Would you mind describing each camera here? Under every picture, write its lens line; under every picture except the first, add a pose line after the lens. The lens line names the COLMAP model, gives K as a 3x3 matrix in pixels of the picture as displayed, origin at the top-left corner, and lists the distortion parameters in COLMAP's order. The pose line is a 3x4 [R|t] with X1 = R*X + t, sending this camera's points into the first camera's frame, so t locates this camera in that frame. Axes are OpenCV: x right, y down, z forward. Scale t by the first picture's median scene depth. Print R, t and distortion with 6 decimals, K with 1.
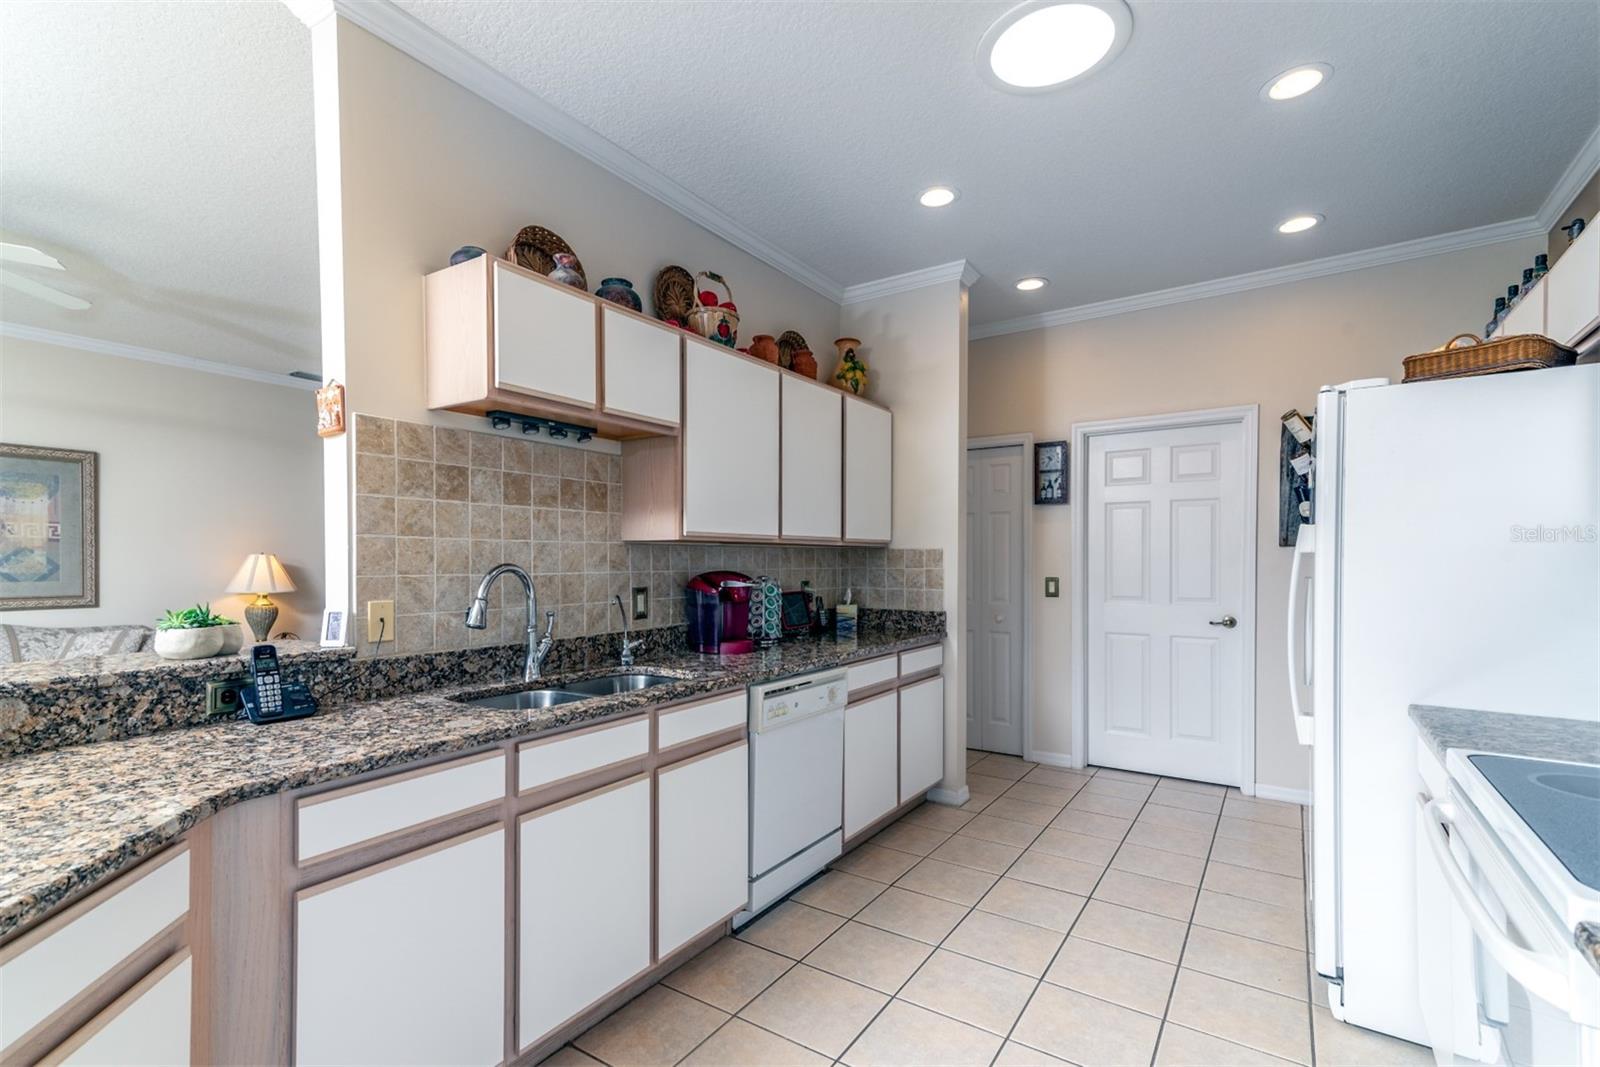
lens RADIAL K [[730.8, 0, 775.5], [0, 730.8, 567.0], [0, 0, 1]] dist [0.012887, 0.000743]
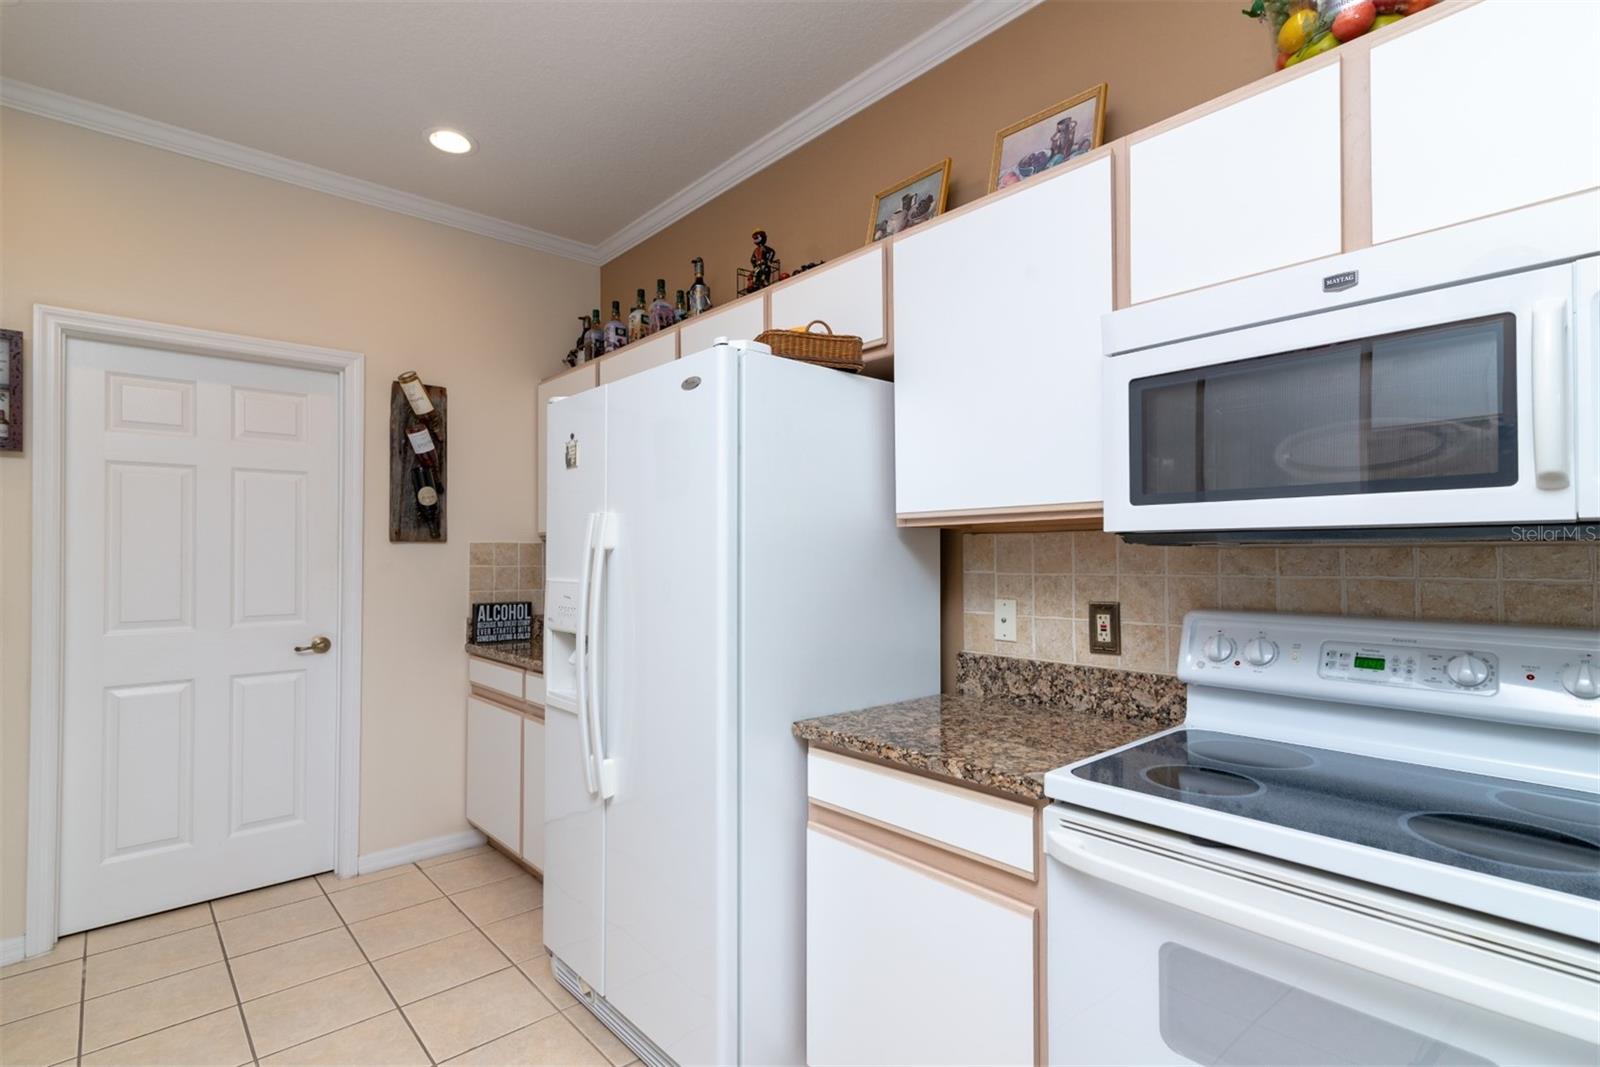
lens RADIAL K [[774.4, 0, 791.5], [0, 774.4, 544.1], [0, 0, 1]] dist [0.019299, -0.000268]
pose [[0.236515, 0.013822, 0.971530, -0.022092], [0.013758, 0.999751, -0.017573, -0.004351], [-0.971530, 0.017523, 0.236266, 0.386589]]
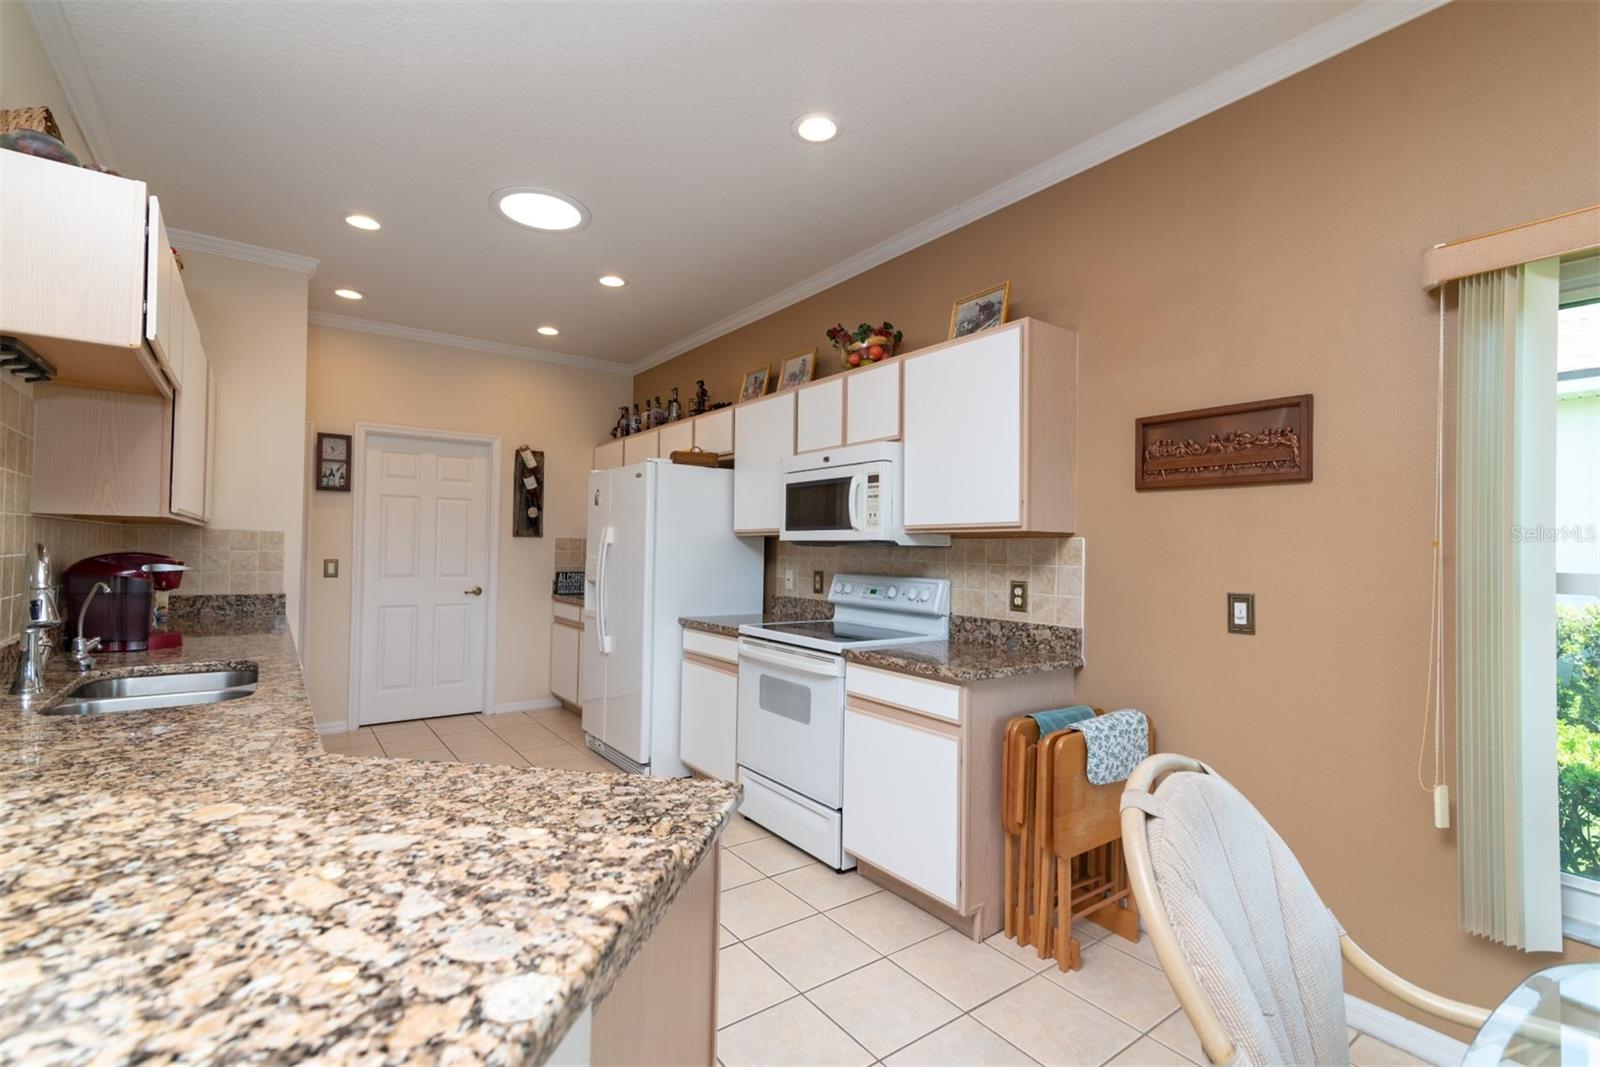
lens RADIAL K [[730.8, 0, 799.7], [0, 730.8, 538.3], [0, 0, 1]] dist [0.012887, 0.000743]
pose [[0.321932, 0.020471, 0.946541, -0.500459], [-0.005738, 0.999790, -0.019671, 0.000801], [-0.946745, 0.000901, 0.321982, -0.000460]]
